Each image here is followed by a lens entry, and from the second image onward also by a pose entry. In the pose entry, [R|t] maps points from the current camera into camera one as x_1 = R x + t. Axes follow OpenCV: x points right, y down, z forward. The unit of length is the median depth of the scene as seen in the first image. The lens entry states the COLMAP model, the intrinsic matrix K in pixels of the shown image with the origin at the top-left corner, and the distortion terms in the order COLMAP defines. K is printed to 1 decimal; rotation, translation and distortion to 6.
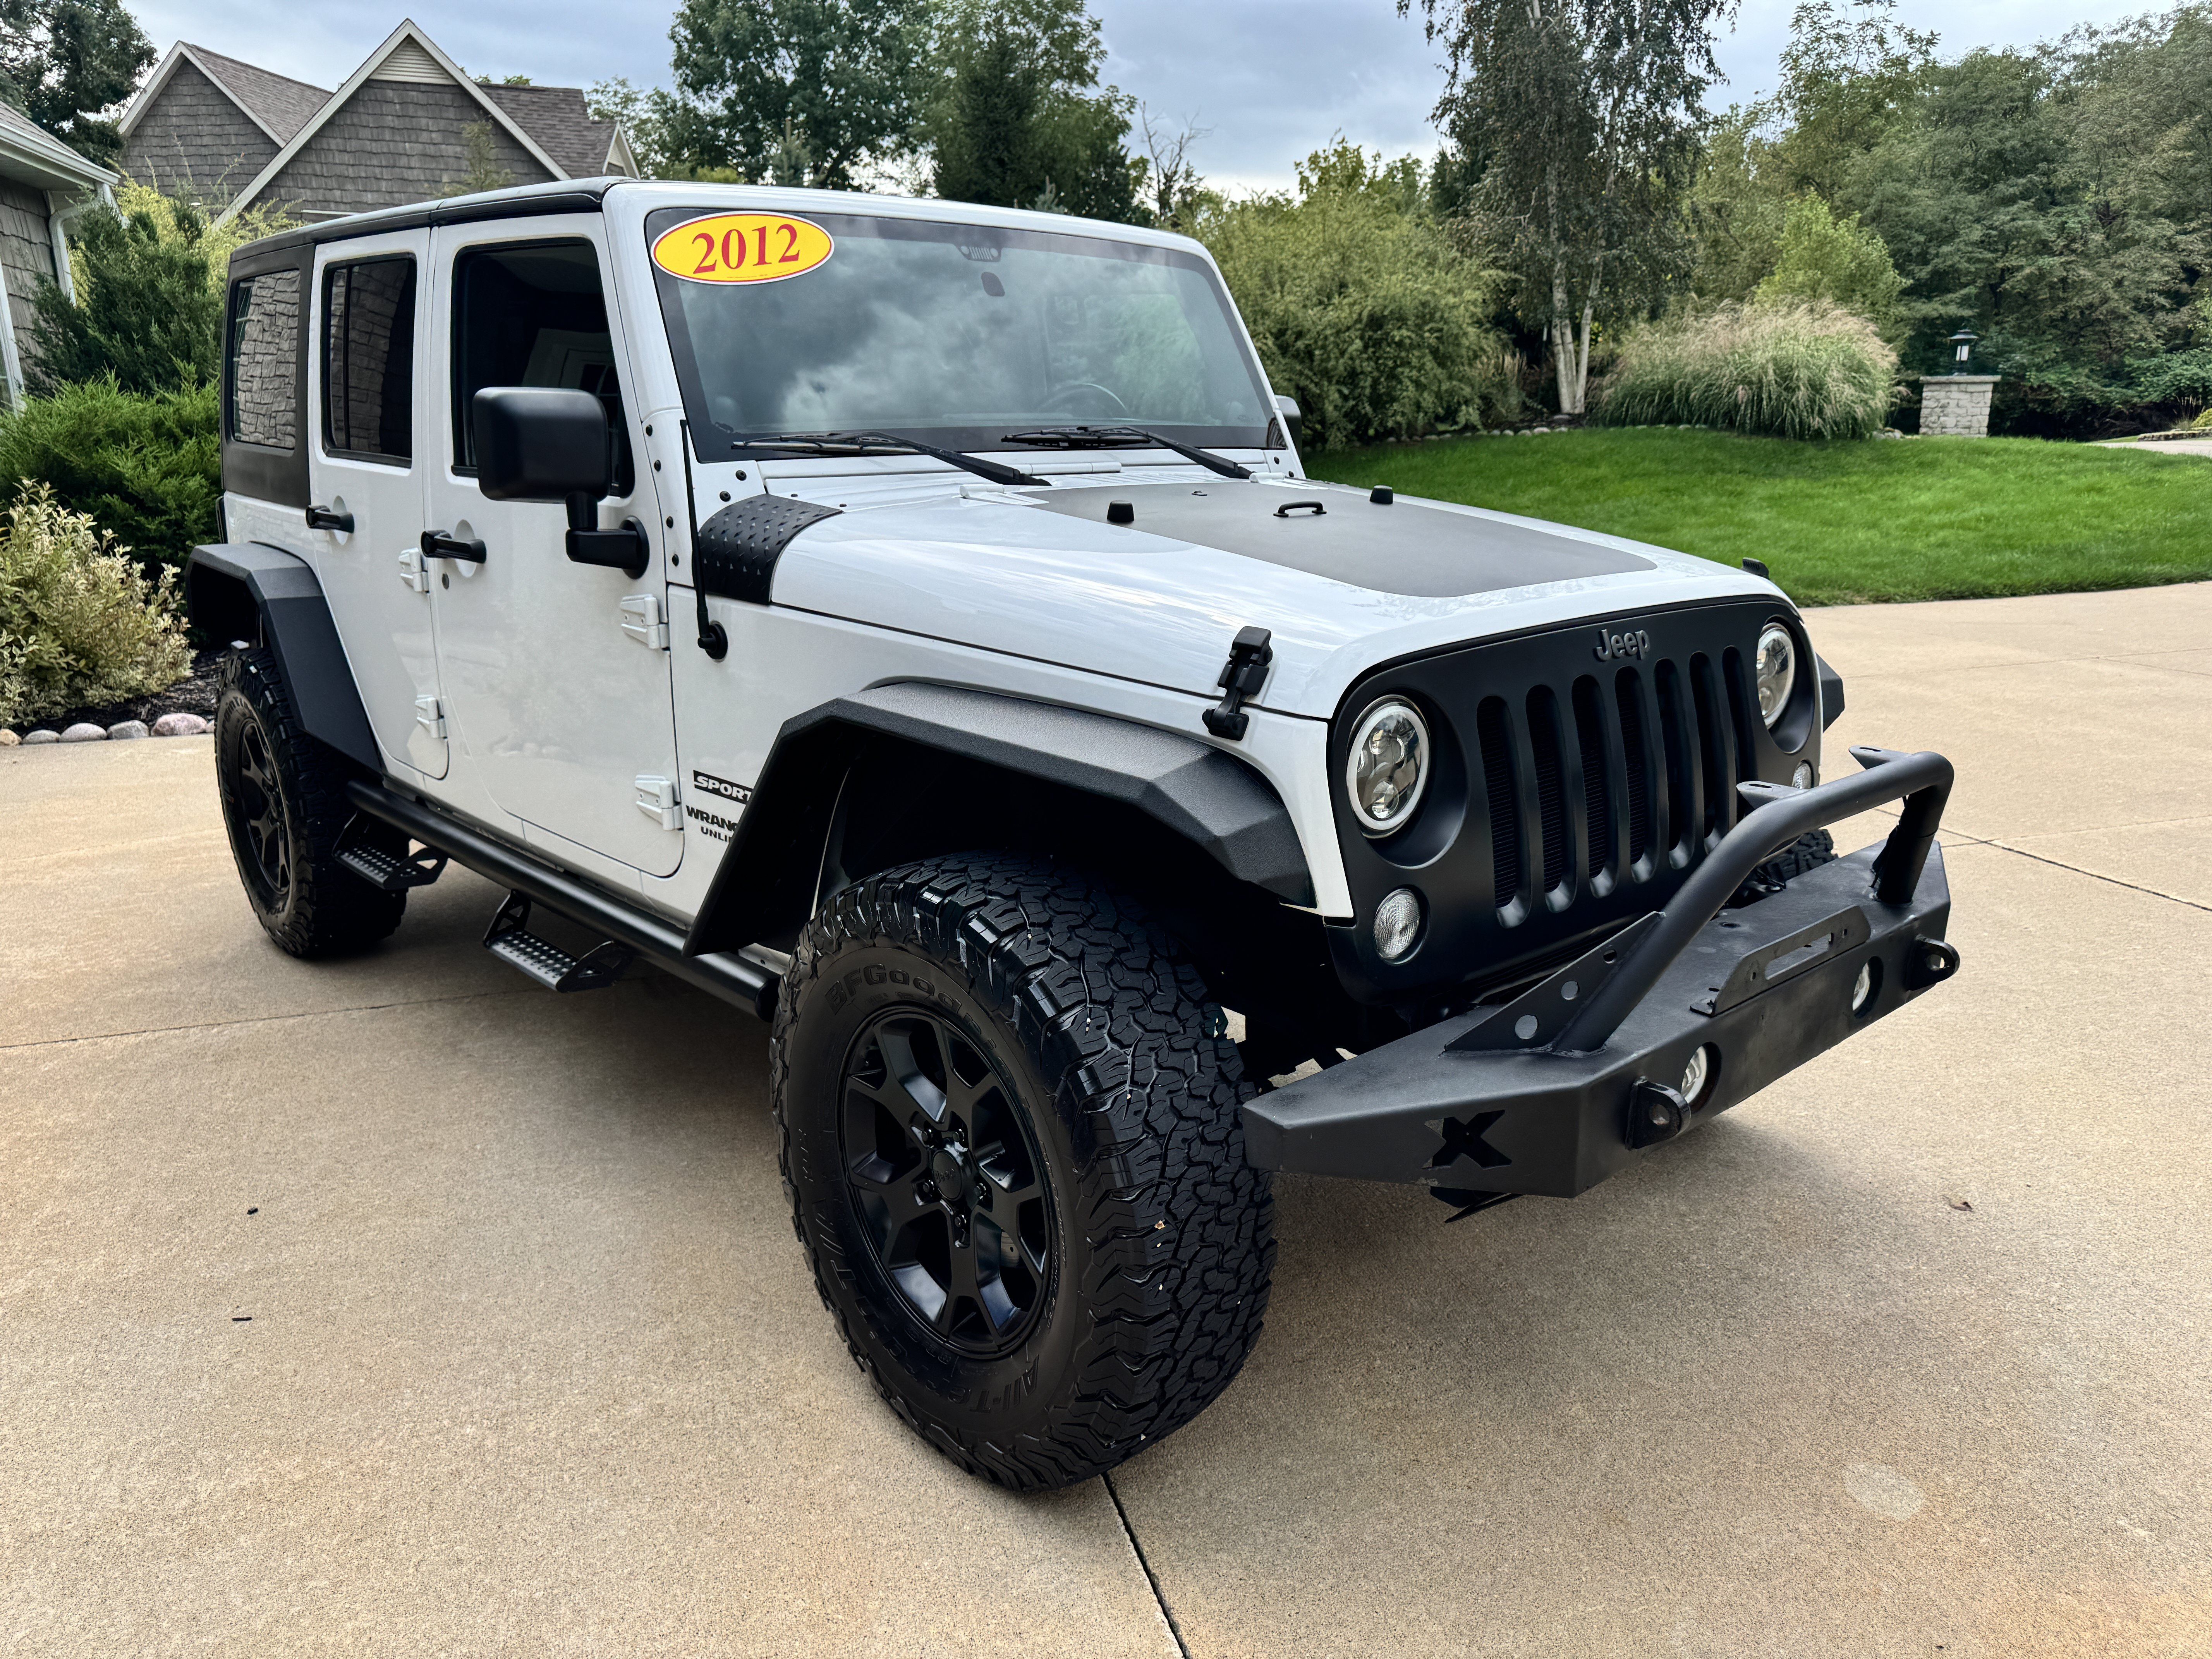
lens RADIAL K [[1576.9, 0, 1109.9], [0, 1576.9, 835.6], [0, 0, 1]] dist [0.036828, -0.038310]
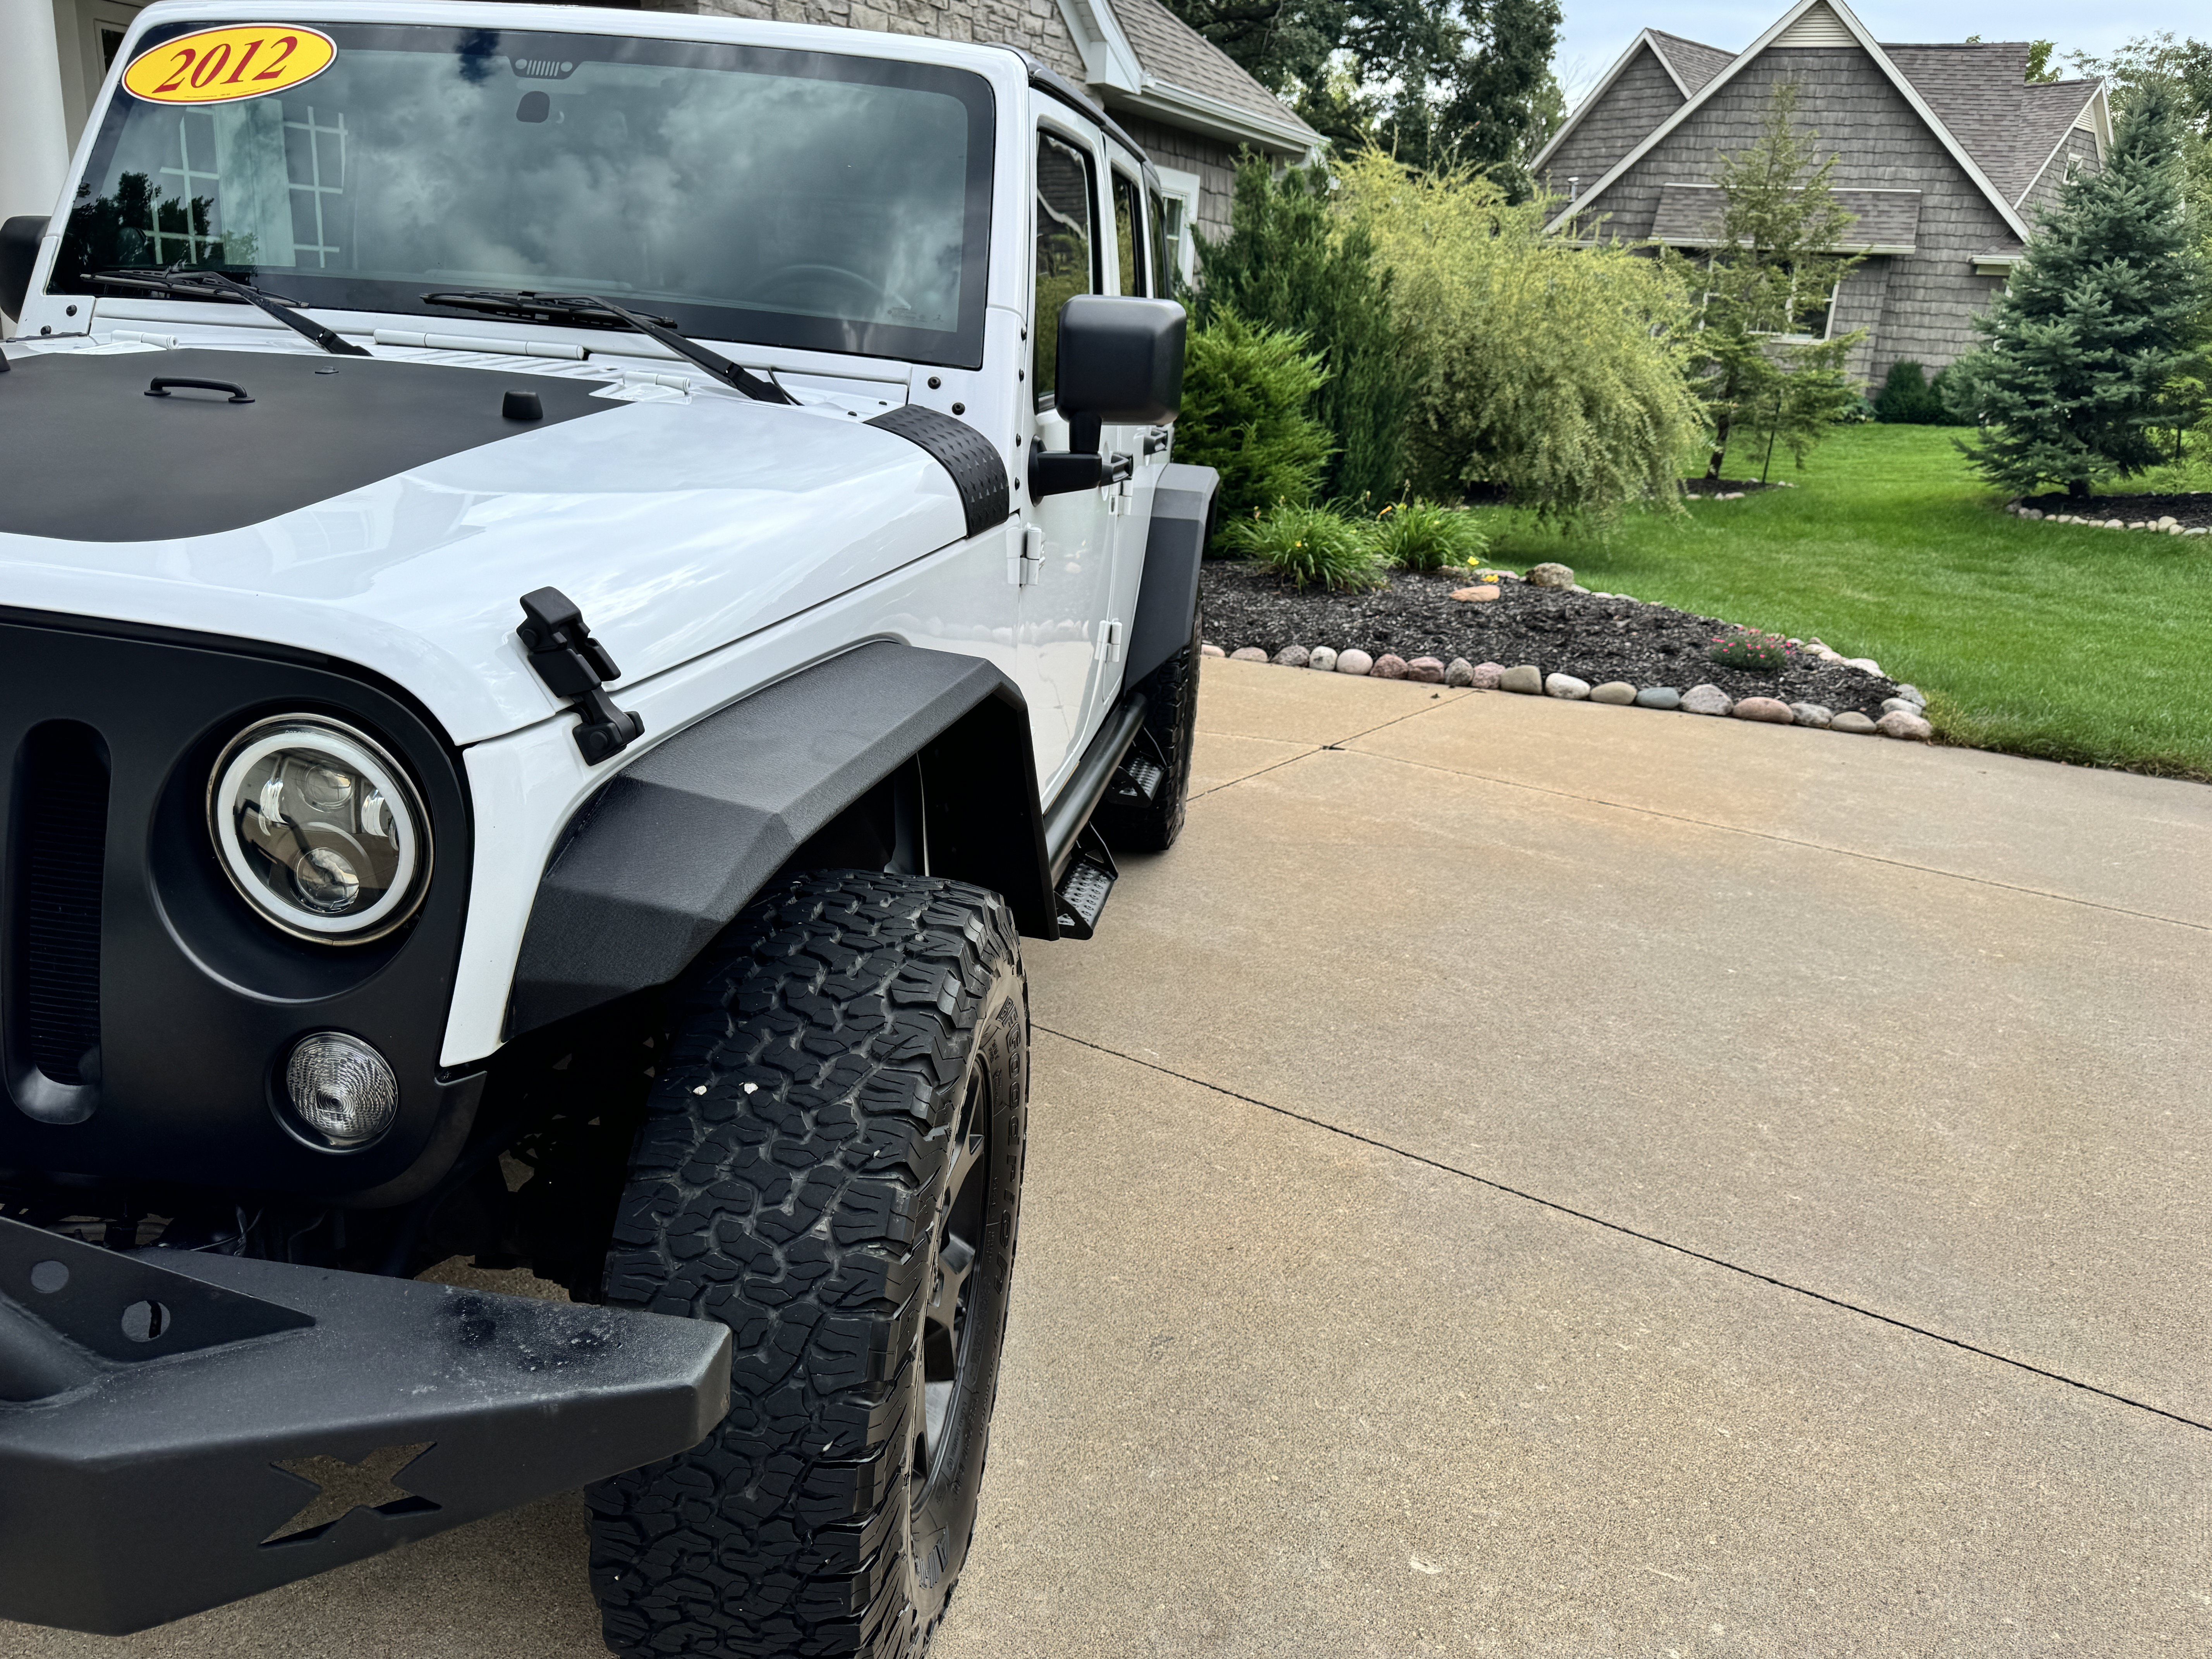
lens RADIAL K [[1576.9, 0, 1109.9], [0, 1576.9, 835.6], [0, 0, 1]] dist [0.036828, -0.038310]
pose [[0.660535, 0.272197, -0.699716, 0.115807], [-0.267445, 0.956137, 0.119478, -0.027874], [0.701545, 0.108217, 0.704360, 0.108560]]
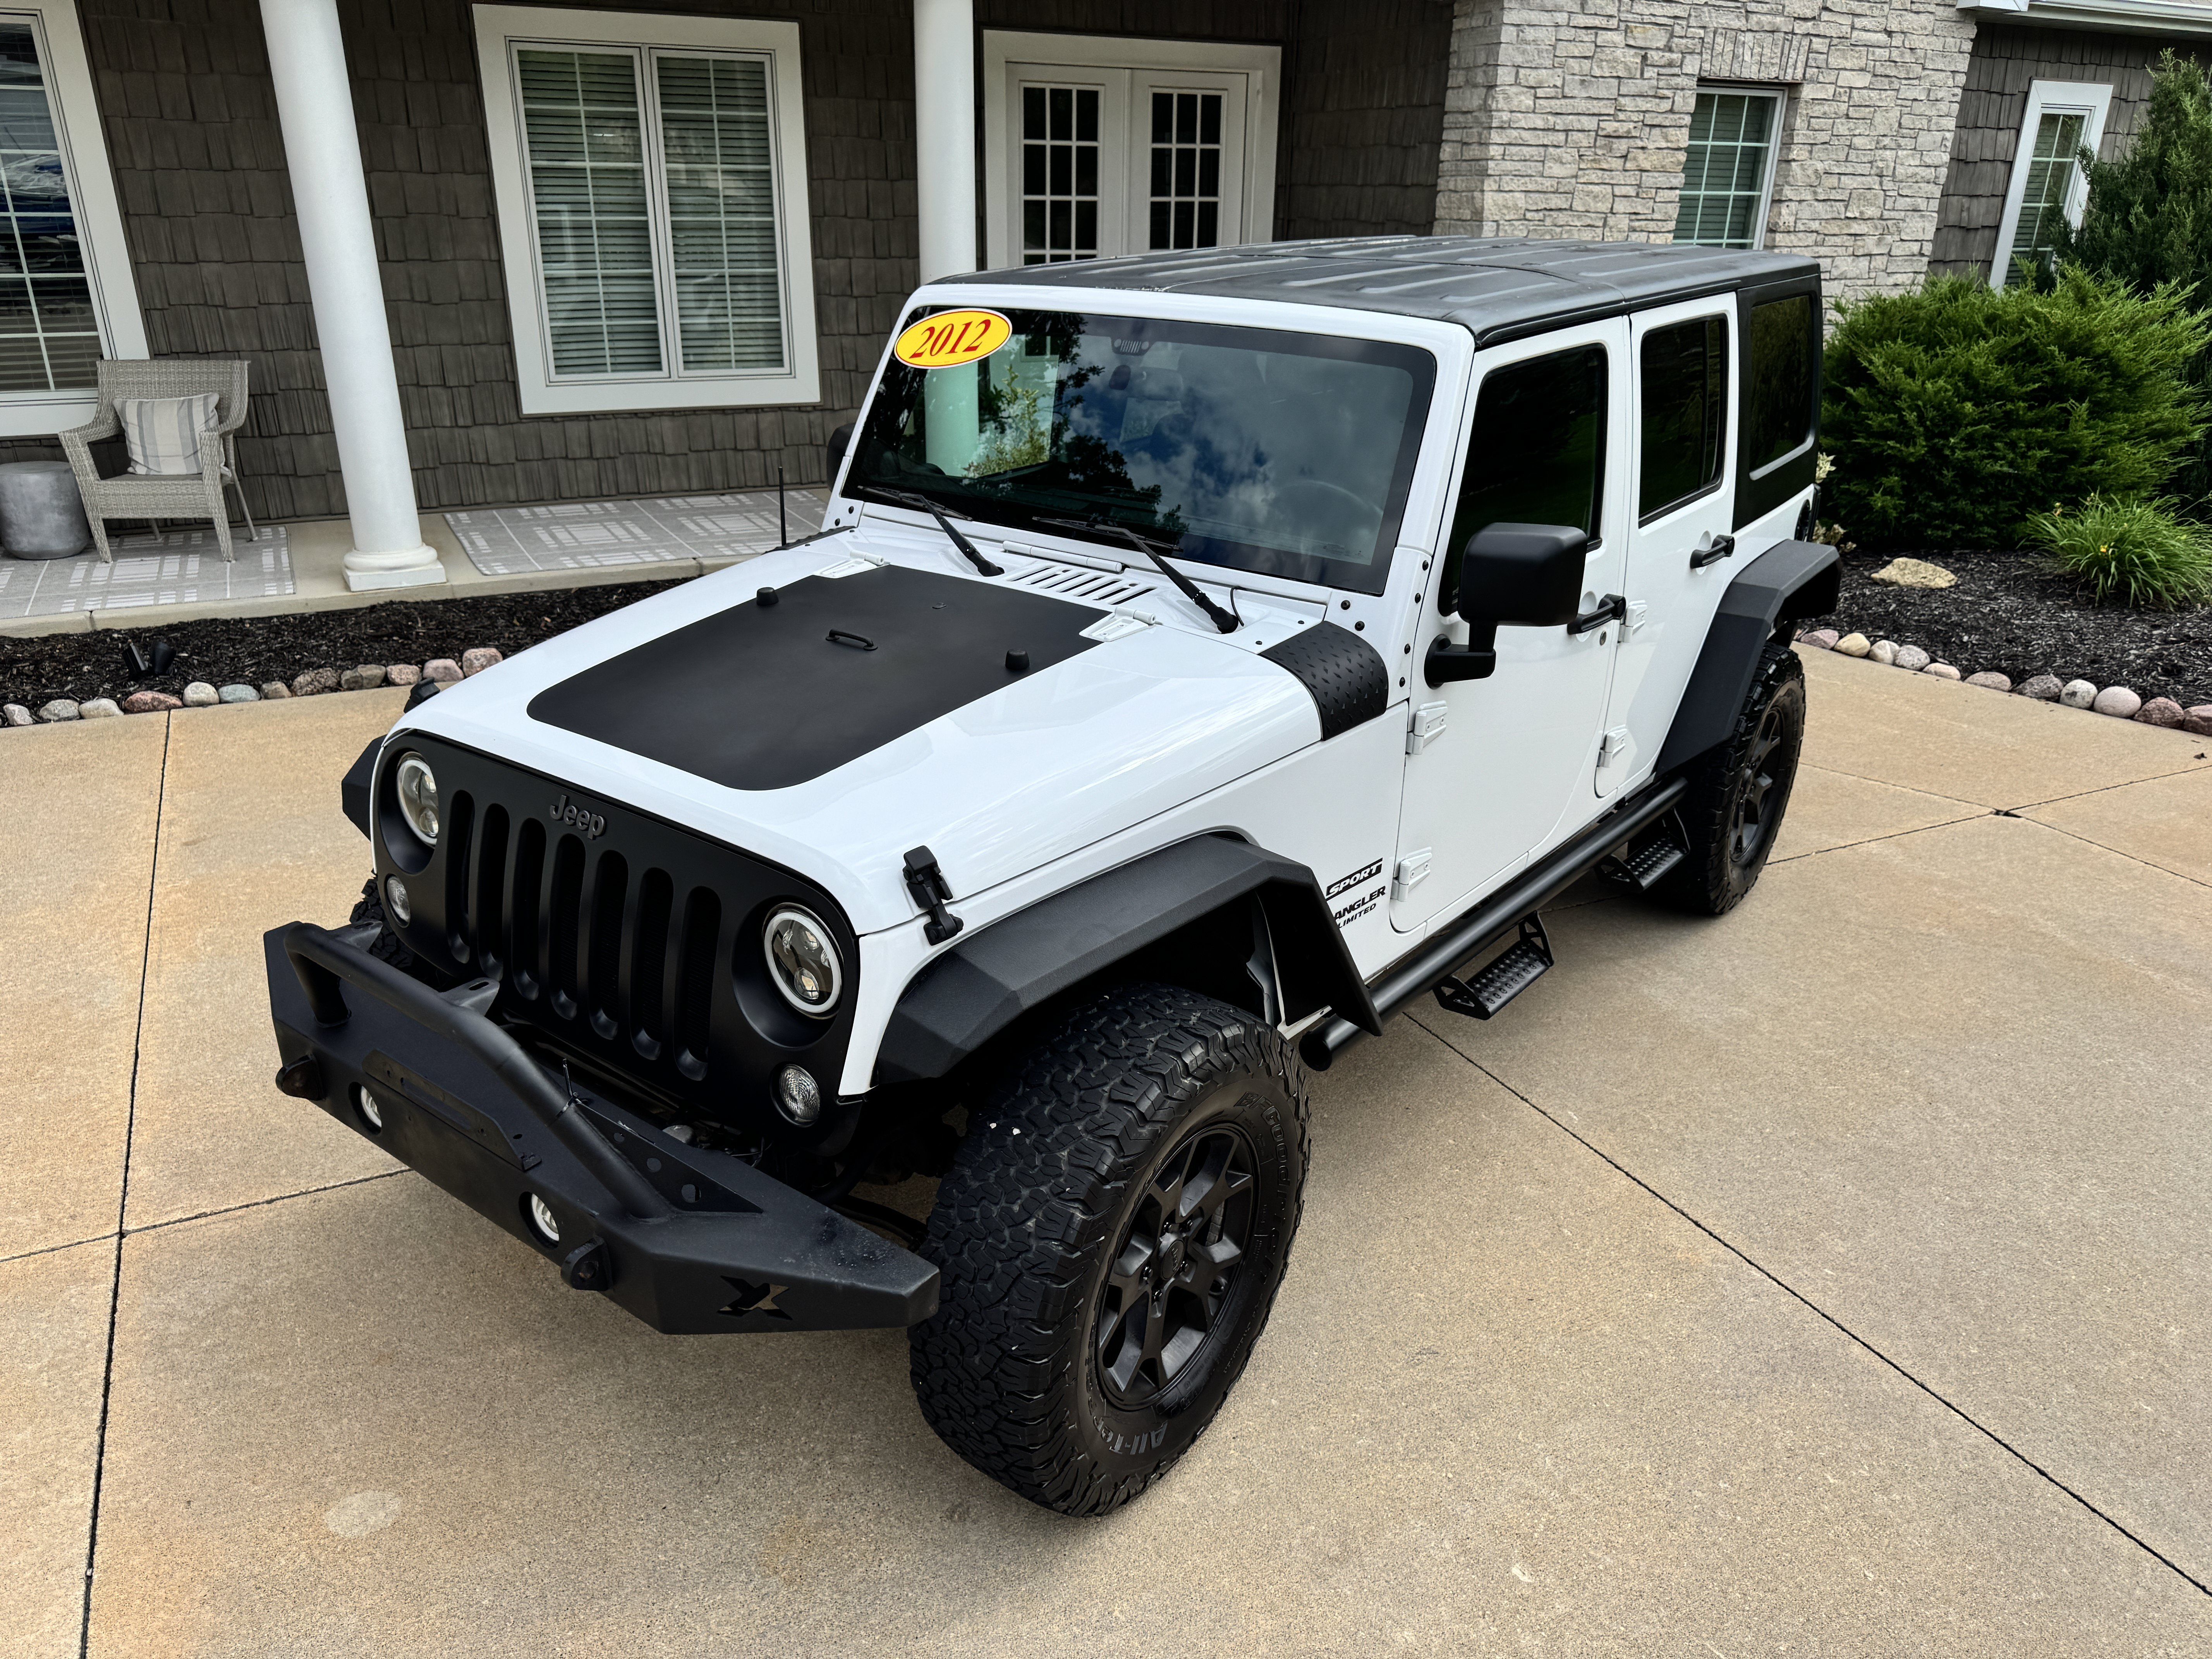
lens RADIAL K [[1600.7, 0, 1102.1], [0, 1600.7, 843.3], [0, 0, 1]] dist [0.022987, -0.022425]
pose [[0.194156, 0.386487, -0.901627, 0.160235], [-0.275847, 0.903541, 0.327906, -0.065014], [0.941388, 0.185046, 0.282039, 0.115889]]
